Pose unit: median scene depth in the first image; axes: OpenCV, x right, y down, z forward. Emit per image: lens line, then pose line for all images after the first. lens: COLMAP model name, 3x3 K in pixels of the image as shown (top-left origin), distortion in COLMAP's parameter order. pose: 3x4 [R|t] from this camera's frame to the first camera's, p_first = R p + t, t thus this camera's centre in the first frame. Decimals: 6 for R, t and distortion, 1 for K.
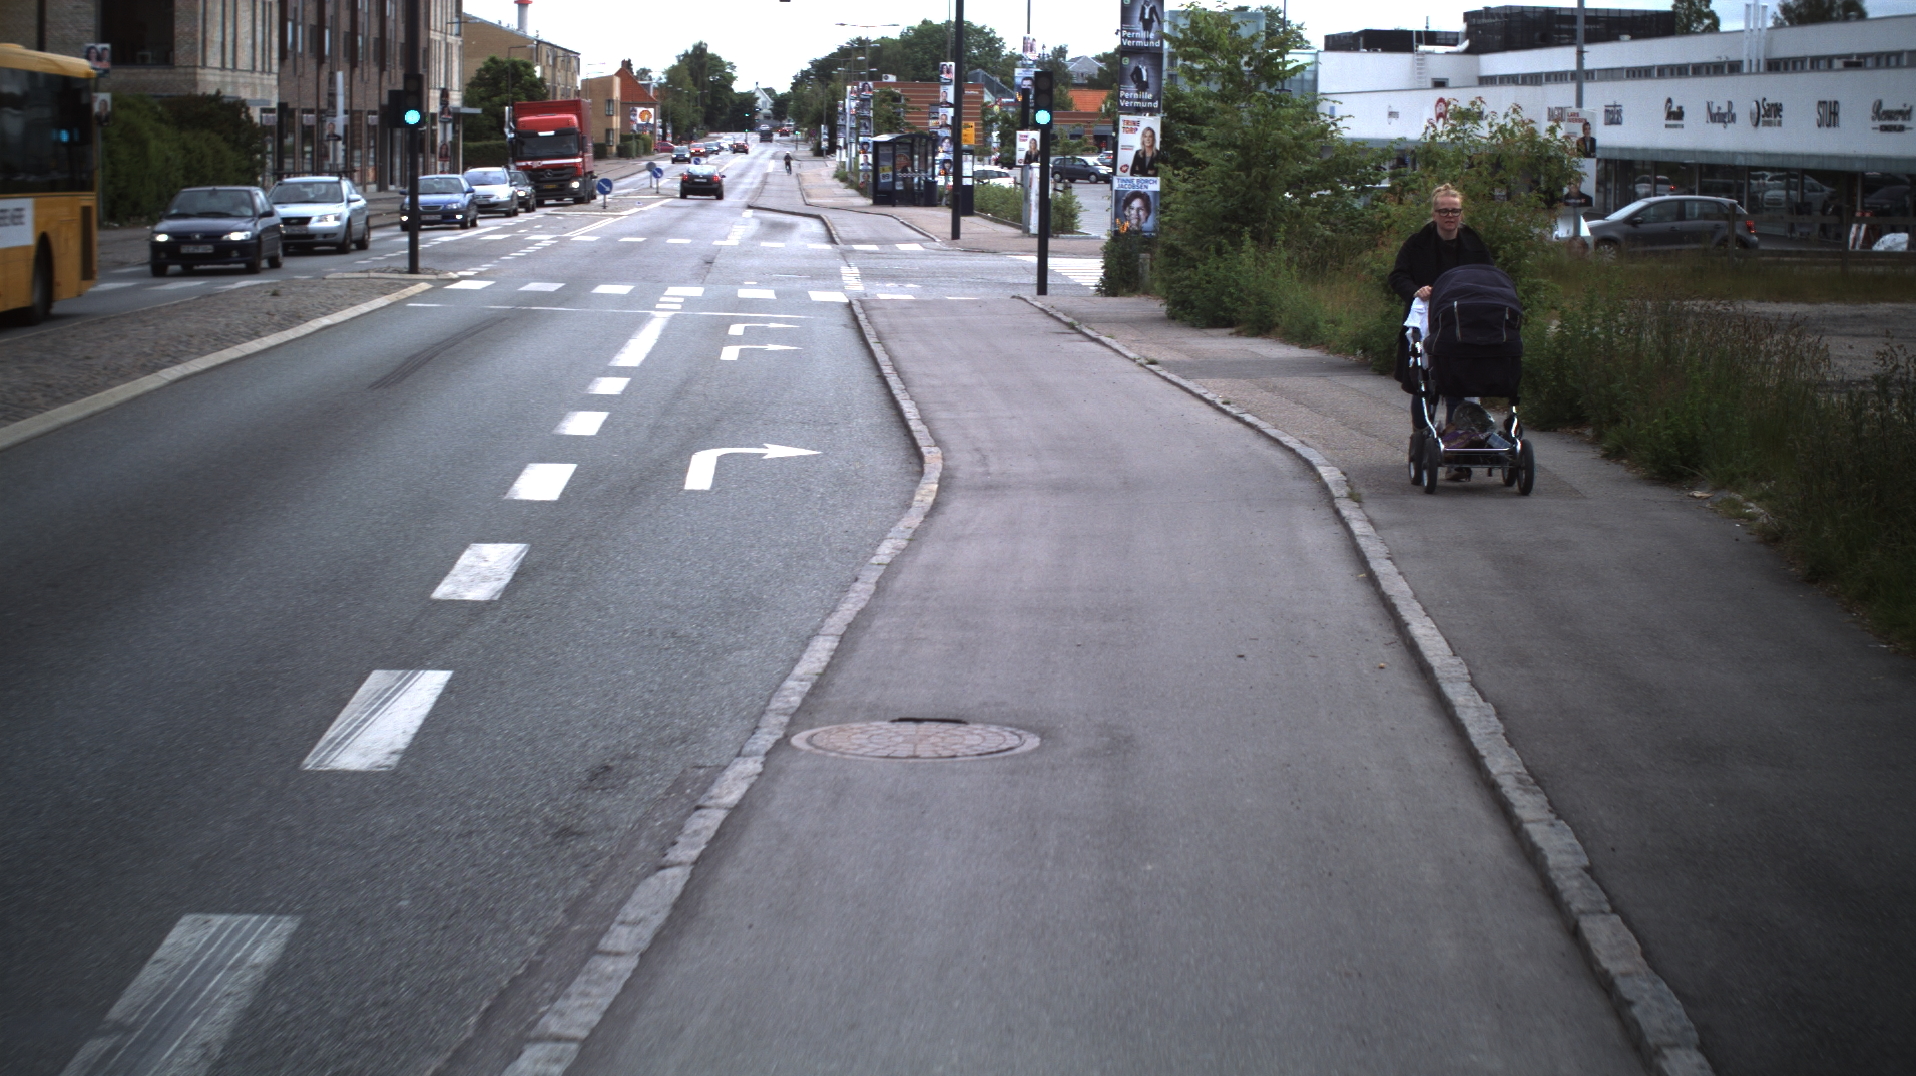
lens RADIAL K [[3412.8, 0, 959.7], [0, 3412.8, 538.5], [0, 0, 1]] dist [-0.267685, 0.000000]
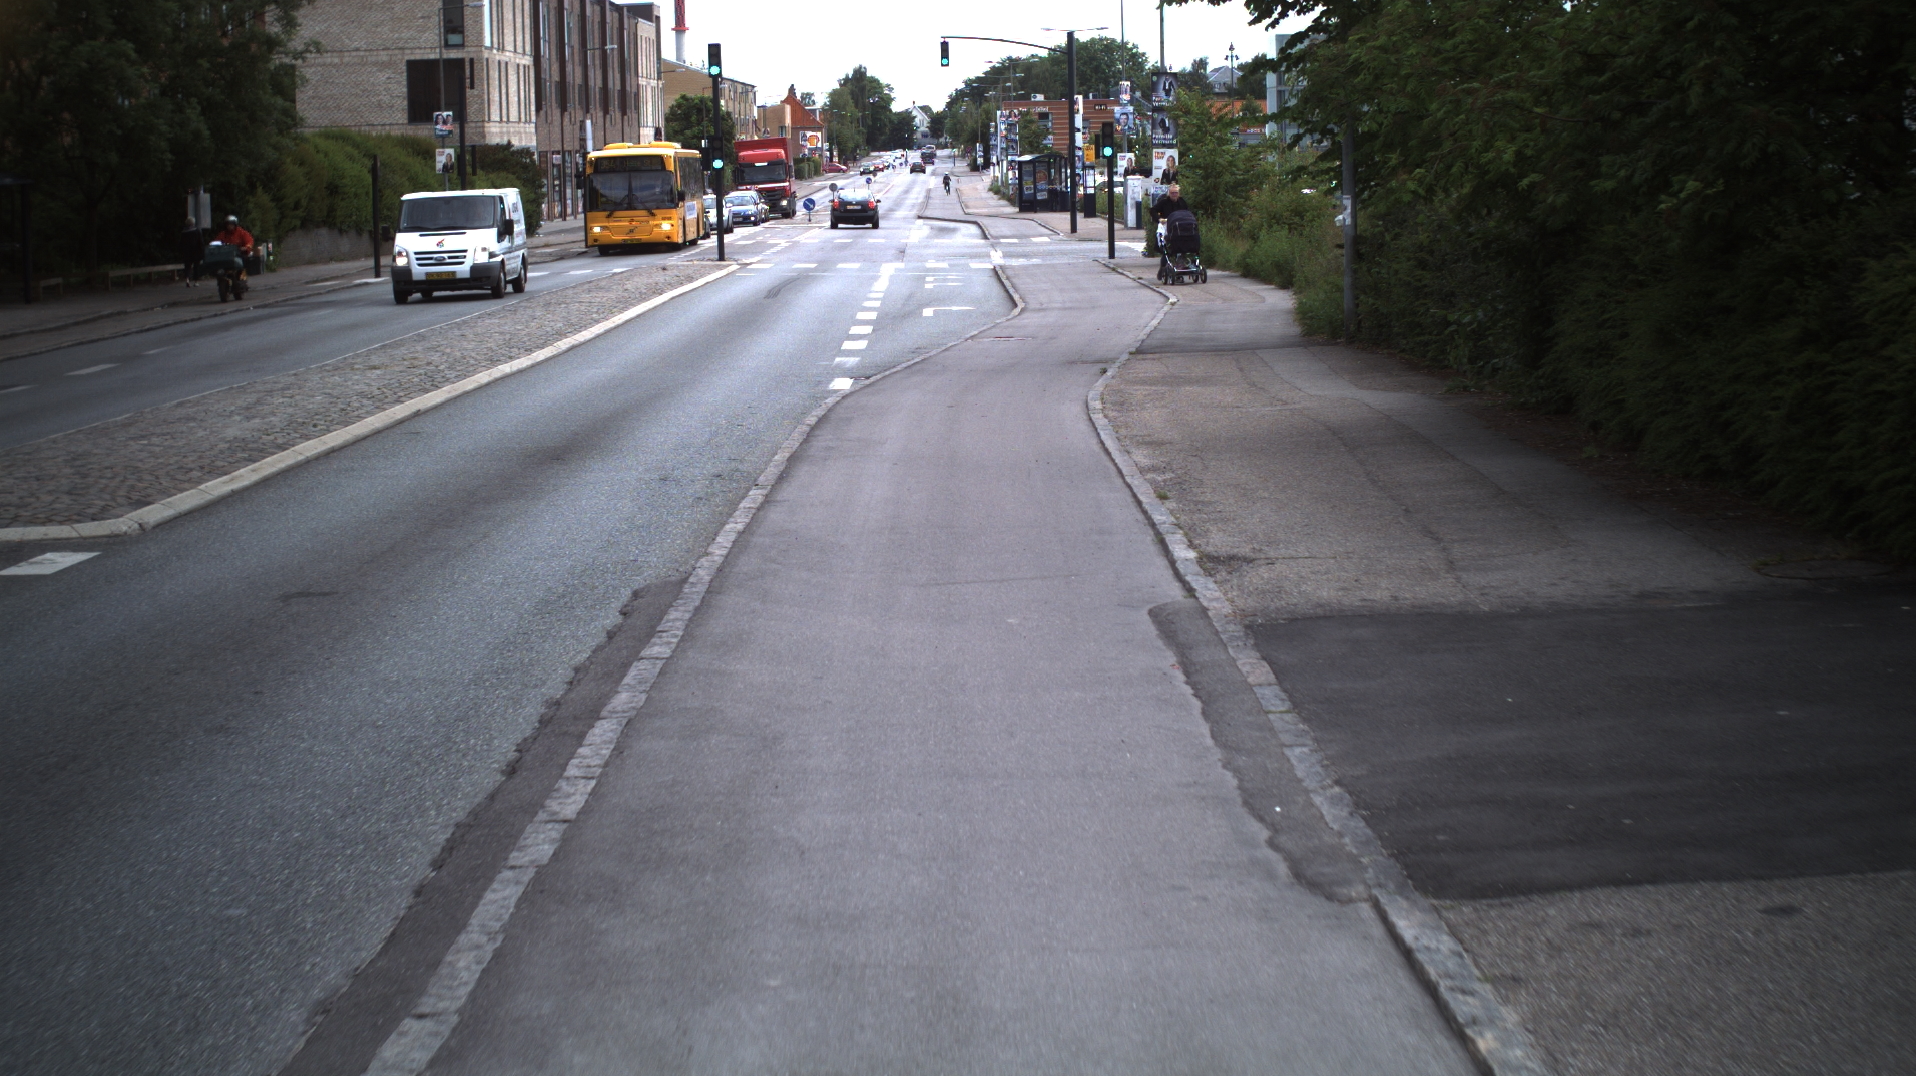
lens RADIAL K [[3412.8, 0, 956.4], [0, 3412.8, 552.8], [0, 0, 1]] dist [-0.267685, 0.000000]
pose [[0.998177, -0.032562, -0.050822, 0.026608], [0.032611, 0.999468, 0.000143, 0.062926], [0.050790, -0.001800, 0.998708, -0.599372]]
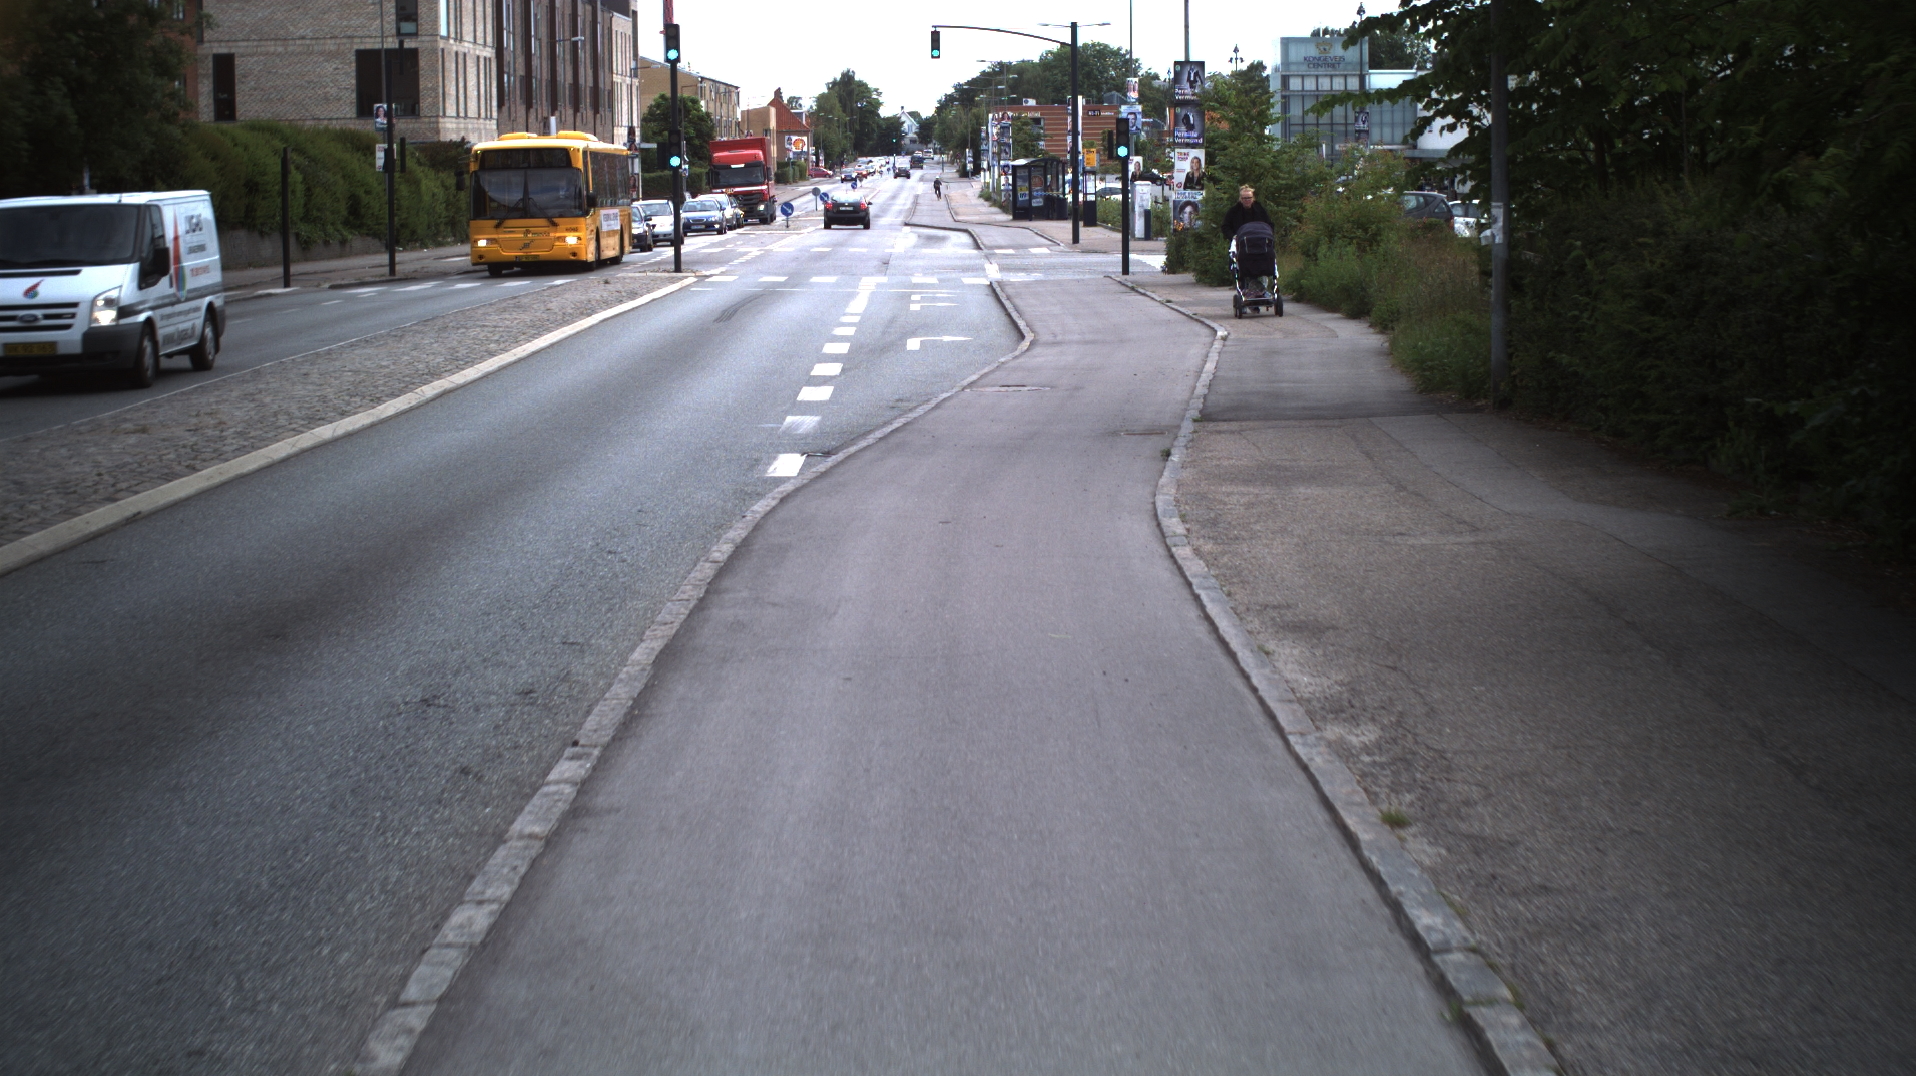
lens RADIAL K [[3412.8, 0, 960.9], [0, 3412.8, 536.8], [0, 0, 1]] dist [-0.267685, 0.000000]
pose [[0.998733, -0.023020, -0.044756, 0.015676], [0.022753, 0.999720, -0.006467, 0.042791], [0.044892, 0.005440, 0.998977, -0.399219]]
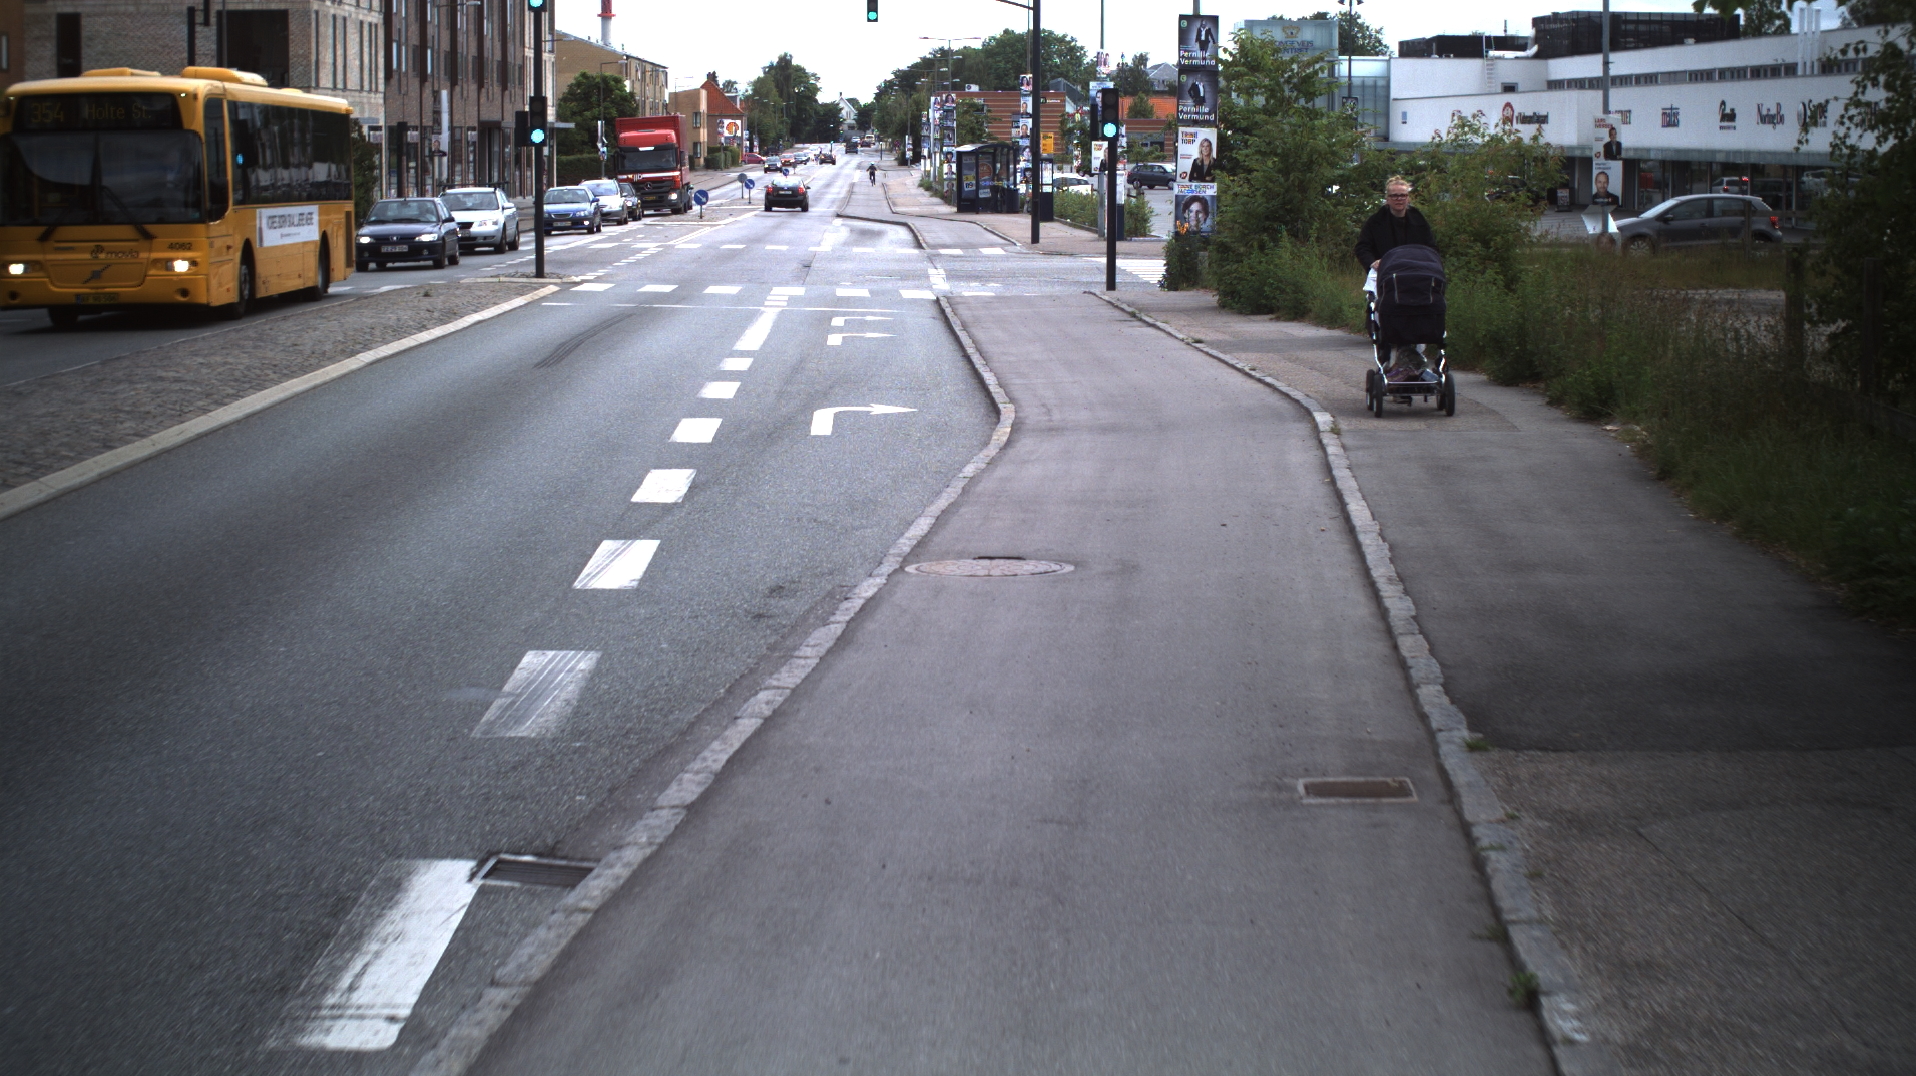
lens RADIAL K [[3412.8, 0, 947.0], [0, 3412.8, 535.1], [0, 0, 1]] dist [-0.267685, 0.000000]
pose [[0.999518, -0.009784, -0.029464, 0.002570], [0.009684, 0.999947, -0.003541, 0.010615], [0.029497, 0.003254, 0.999560, -0.099586]]
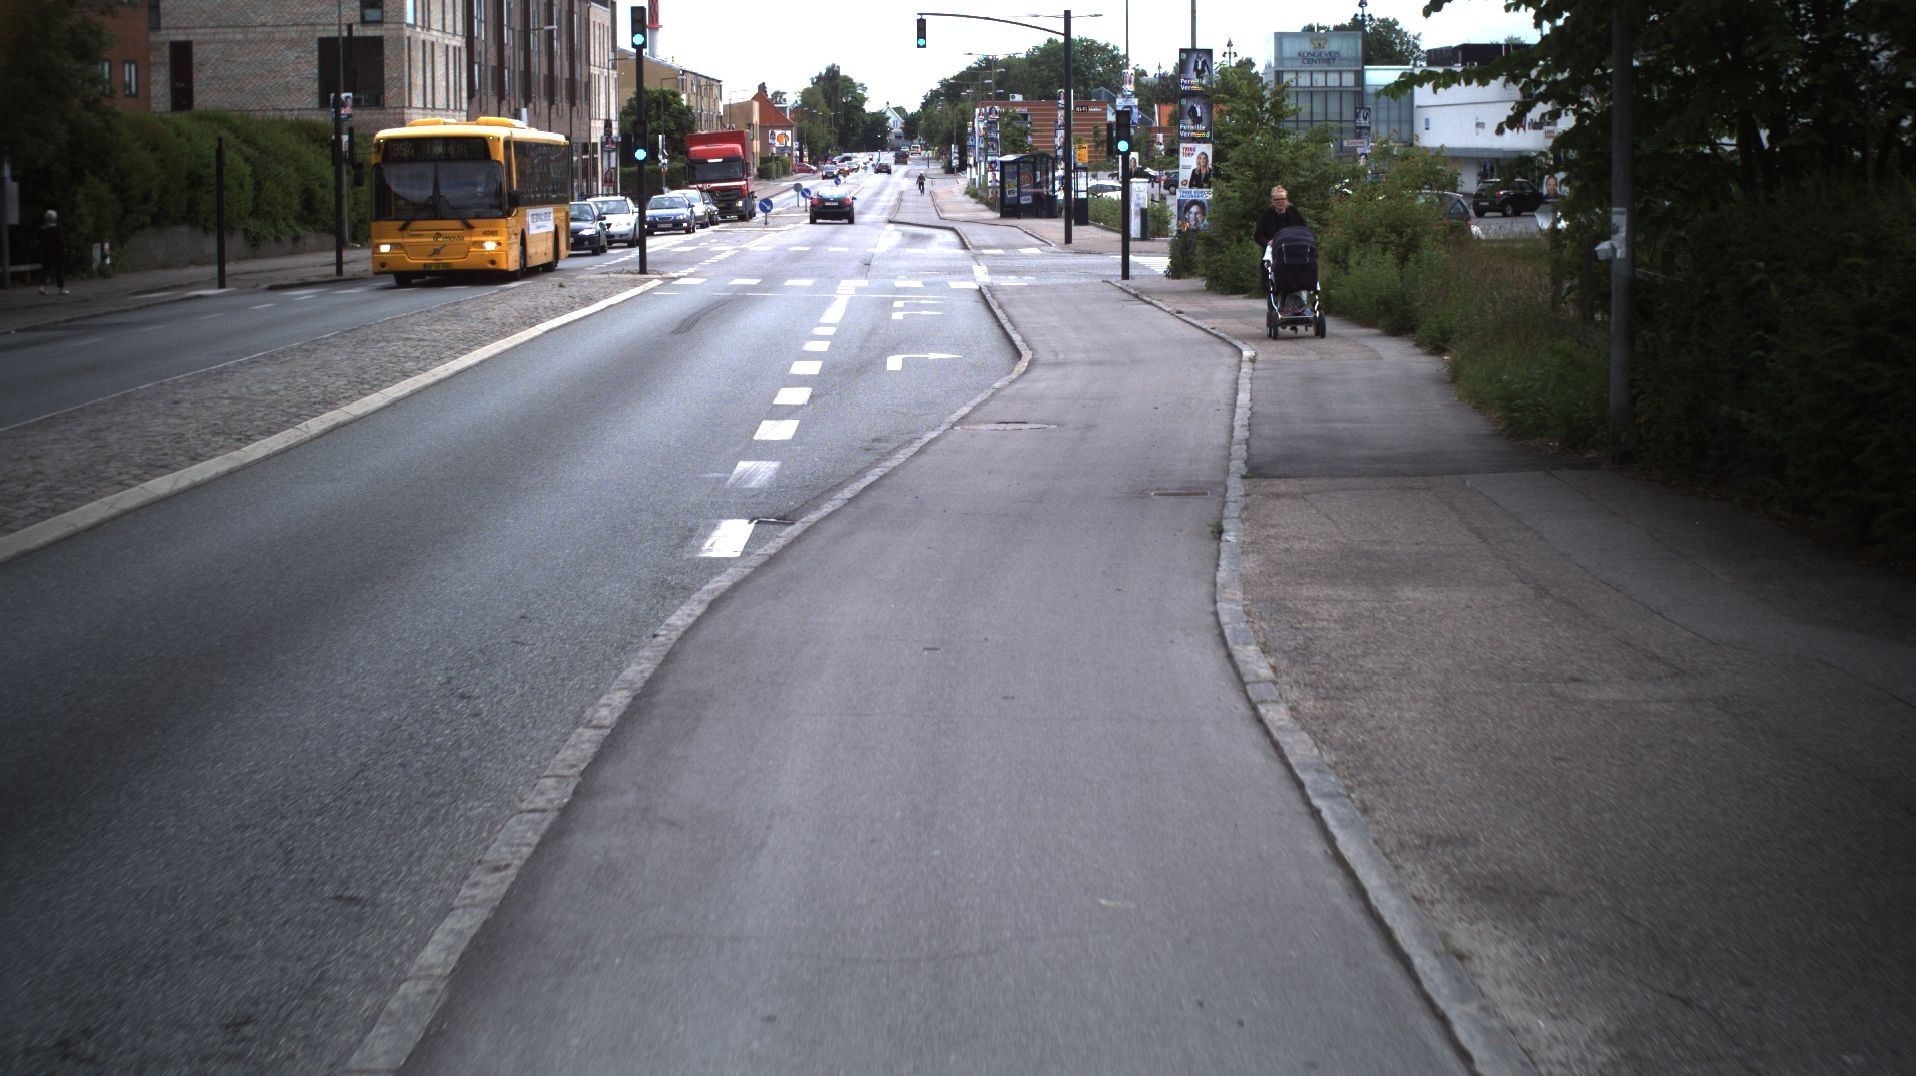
lens RADIAL K [[3412.8, 0, 953.7], [0, 3412.8, 535.5], [0, 0, 1]] dist [-0.267685, 0.000000]
pose [[0.998955, -0.018009, -0.042004, 0.010669], [0.017785, 0.999825, -0.005717, 0.031710], [0.042100, 0.004964, 0.999101, -0.299166]]
